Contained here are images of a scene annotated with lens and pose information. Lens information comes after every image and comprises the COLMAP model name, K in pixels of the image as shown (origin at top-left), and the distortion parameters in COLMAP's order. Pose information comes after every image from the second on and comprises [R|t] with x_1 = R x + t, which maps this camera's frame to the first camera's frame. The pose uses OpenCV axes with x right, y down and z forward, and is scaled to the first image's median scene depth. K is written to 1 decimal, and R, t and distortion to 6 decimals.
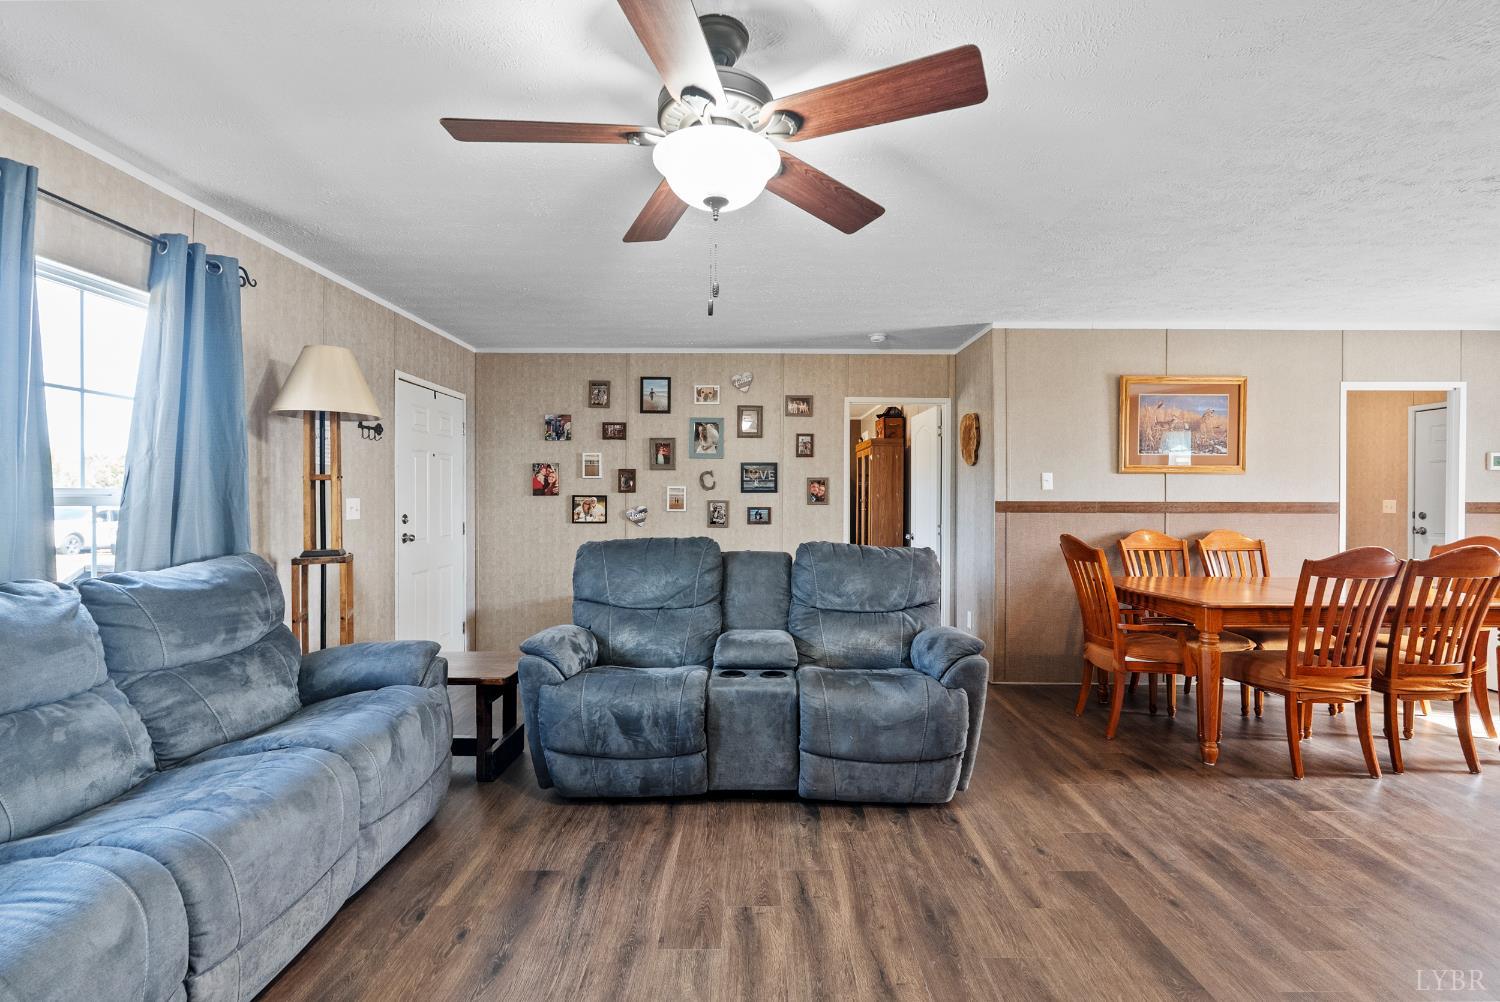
lens RADIAL K [[667.5, 0, 749.4], [0, 667.5, 496.9], [0, 0, 1]] dist [0.000457, 0.000221]
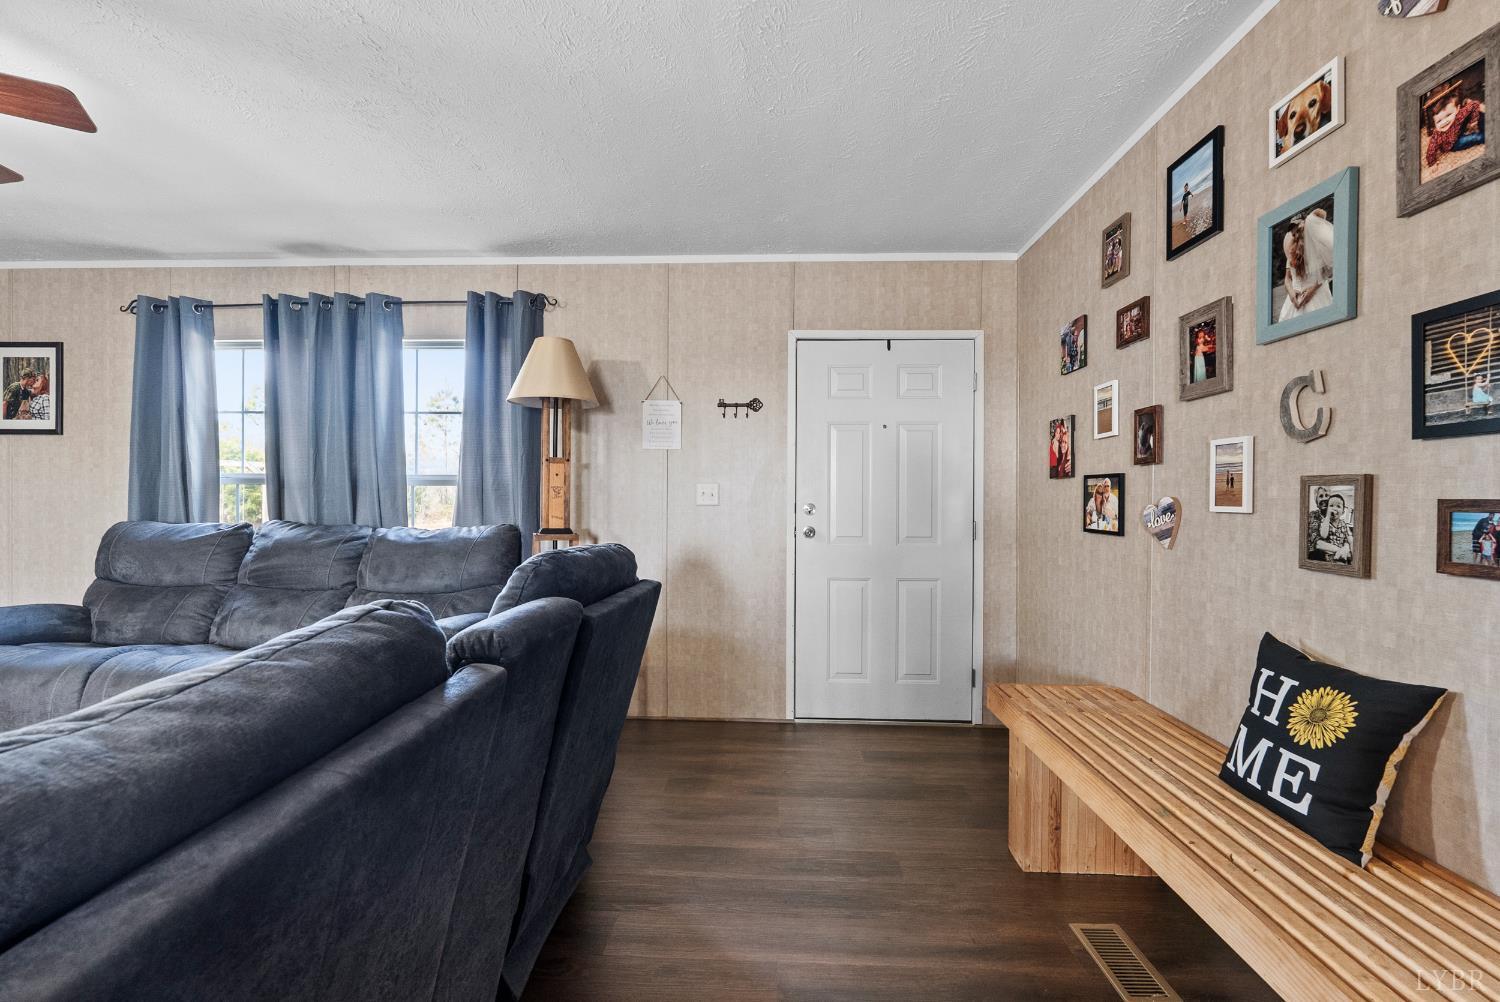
lens RADIAL K [[655.8, 0, 749.3], [0, 655.8, 501.3], [0, 0, 1]] dist [-0.003687, 0.000124]
pose [[-0.040192, 0.003555, -0.999186, 0.233271], [-0.008609, 0.999955, 0.003904, 0.016994], [0.999155, 0.008759, -0.040160, 0.769739]]
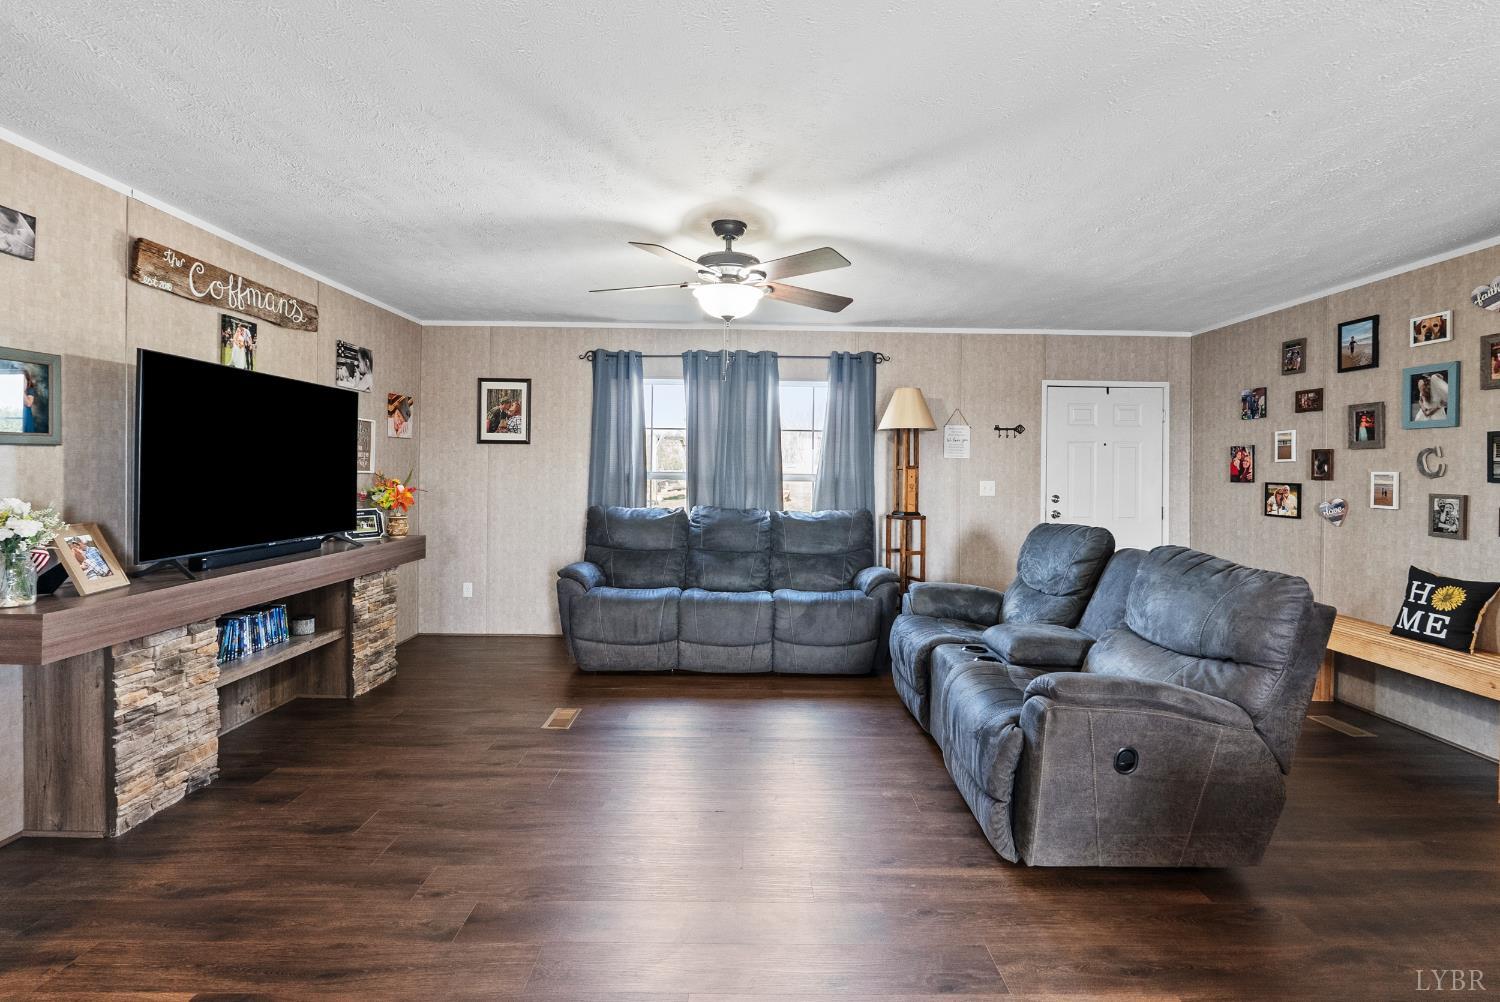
lens RADIAL K [[665.1, 0, 754.5], [0, 665.1, 471.0], [0, 0, 1]] dist [-0.002157, -0.000513]
pose [[0.011981, -0.001466, -0.999927, 0.566010], [-0.013424, 0.999909, -0.001627, -0.007002], [0.999838, 0.013442, 0.011961, 0.344187]]
